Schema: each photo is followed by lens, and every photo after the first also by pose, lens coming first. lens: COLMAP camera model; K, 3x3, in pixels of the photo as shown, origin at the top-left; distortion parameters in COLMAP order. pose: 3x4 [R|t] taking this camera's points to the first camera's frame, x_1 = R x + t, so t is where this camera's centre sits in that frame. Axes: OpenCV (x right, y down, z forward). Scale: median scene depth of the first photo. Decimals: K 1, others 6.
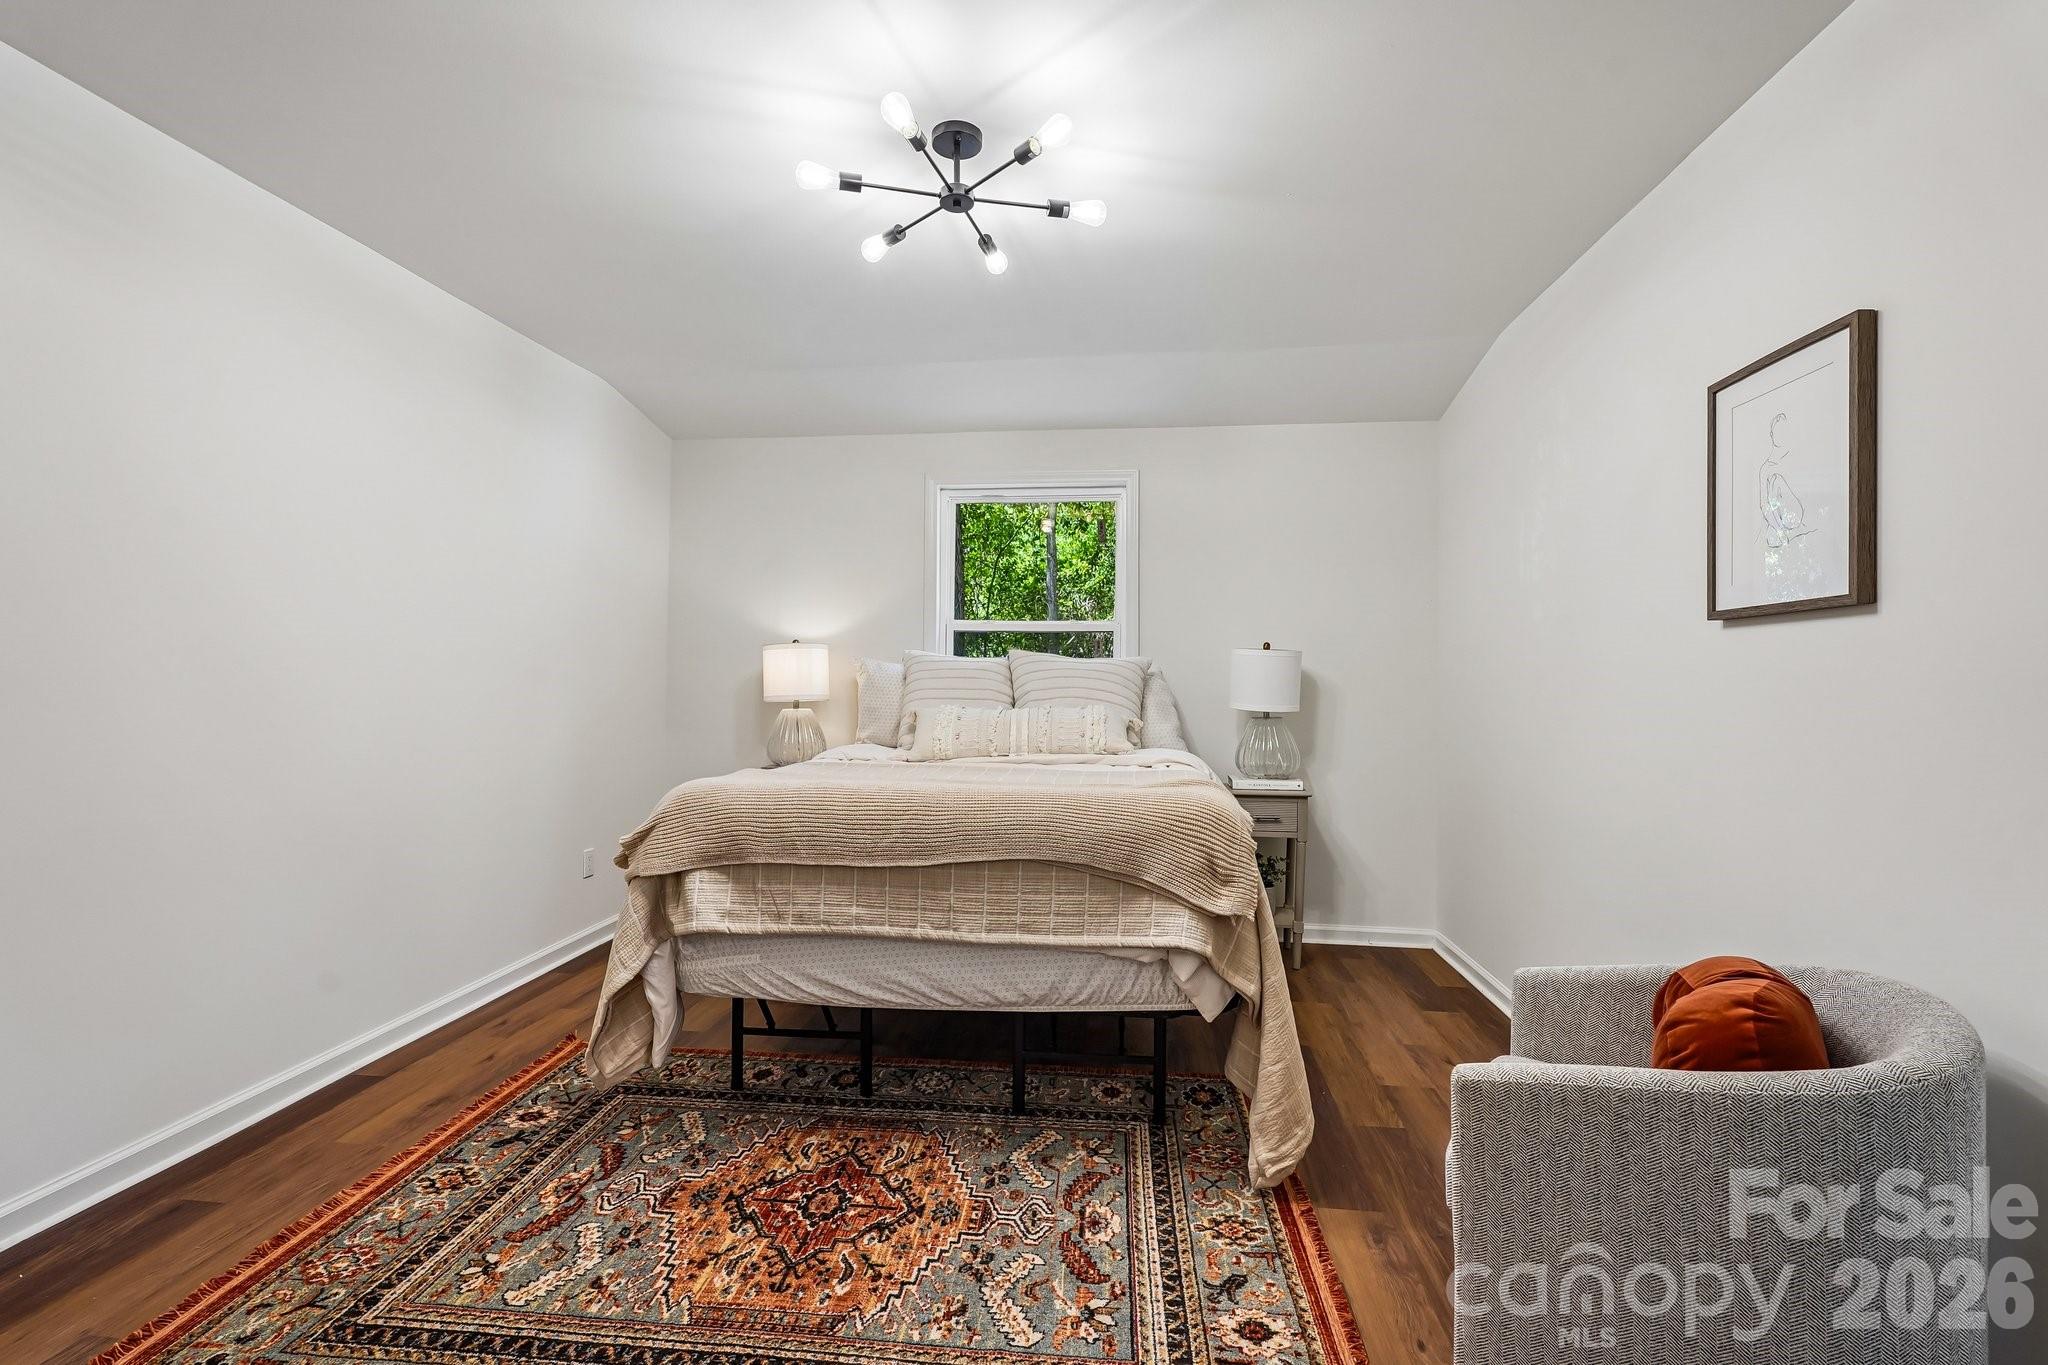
lens RADIAL K [[914.9, 0, 1027.4], [0, 914.9, 678.7], [0, 0, 1]] dist [-0.014858, 0.007569]
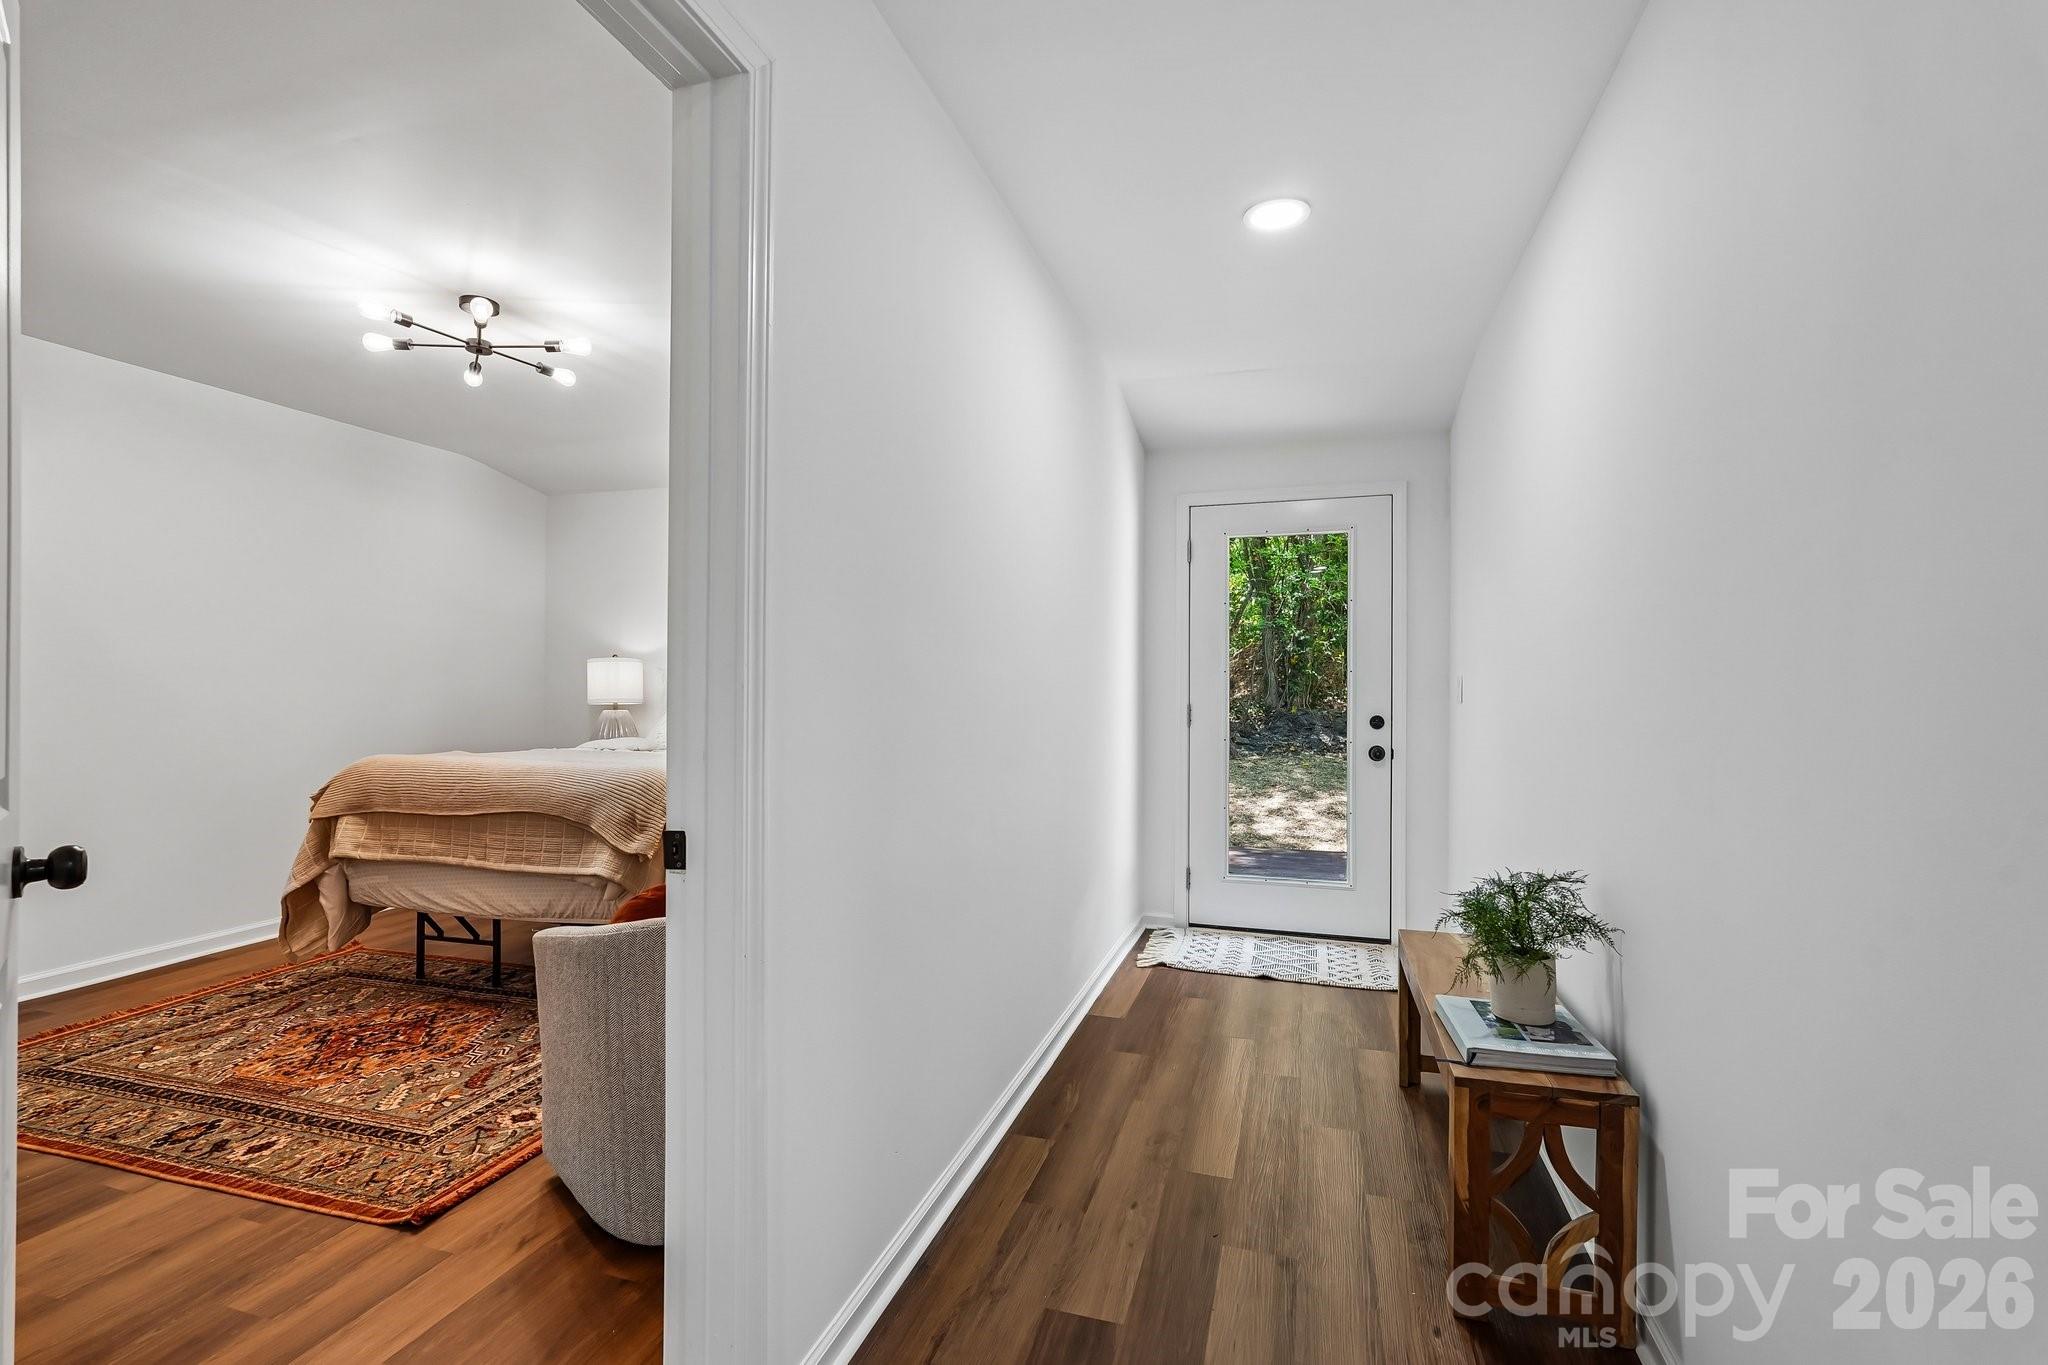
lens RADIAL K [[914.9, 0, 1021.0], [0, 914.9, 691.6], [0, 0, 1]] dist [-0.014858, 0.007569]
pose [[0.983815, -0.000983, -0.179184, 1.002230], [0.001575, 0.999994, 0.003158, 0.008503], [0.179180, -0.003389, 0.983810, -0.247830]]
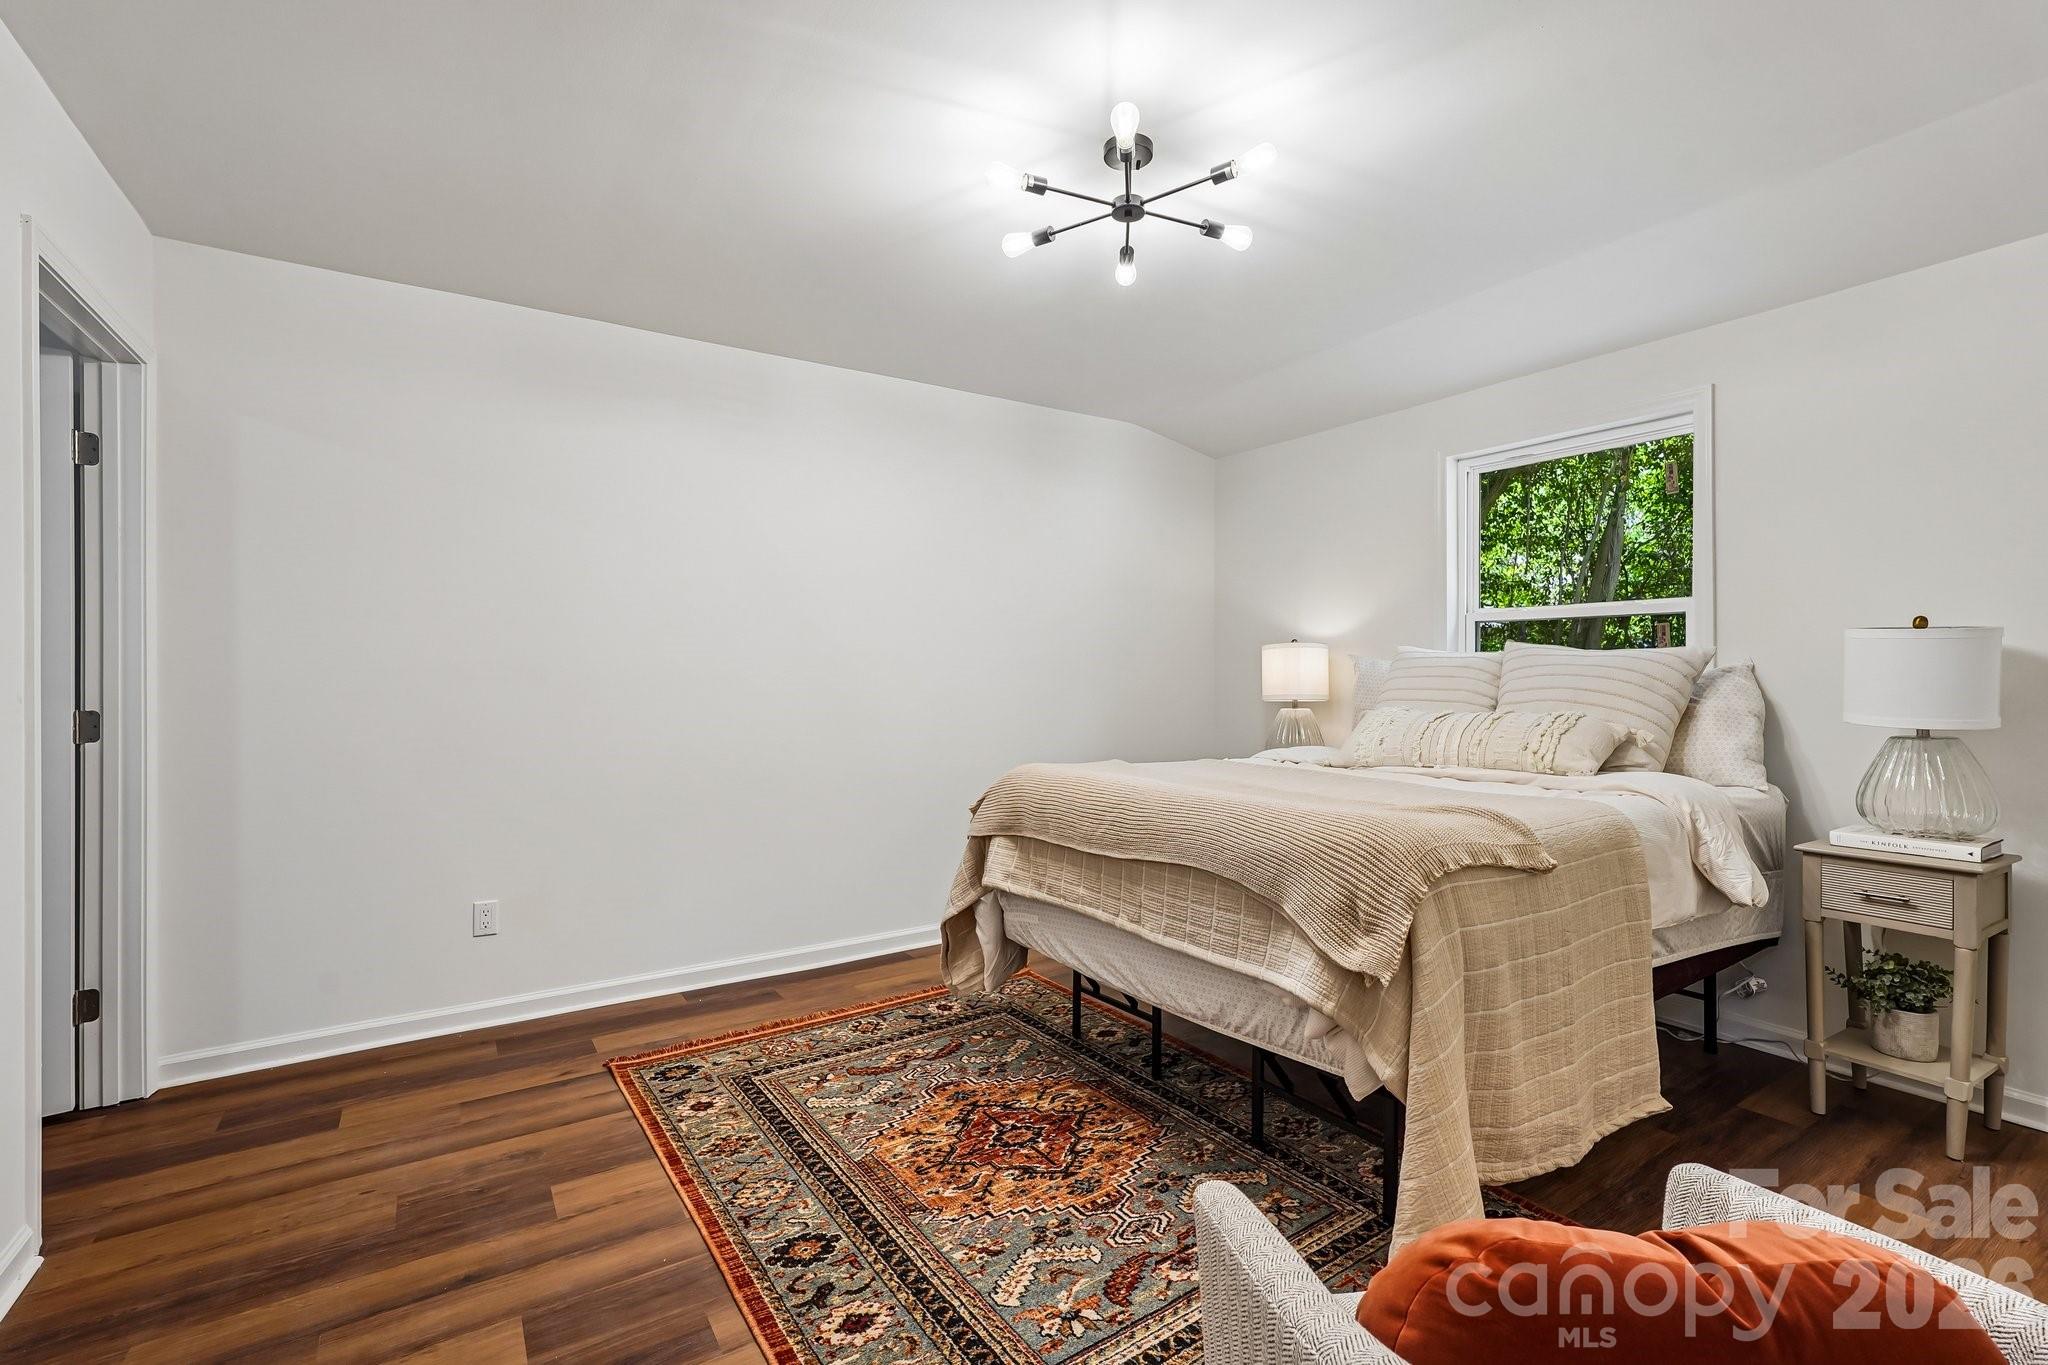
lens RADIAL K [[914.9, 0, 1012.4], [0, 914.9, 677.7], [0, 0, 1]] dist [-0.014858, 0.007569]
pose [[0.638202, -0.006462, -0.769842, 0.617984], [0.005428, 0.999978, -0.003894, 0.002046], [0.769850, -0.001693, 0.638223, 0.244343]]
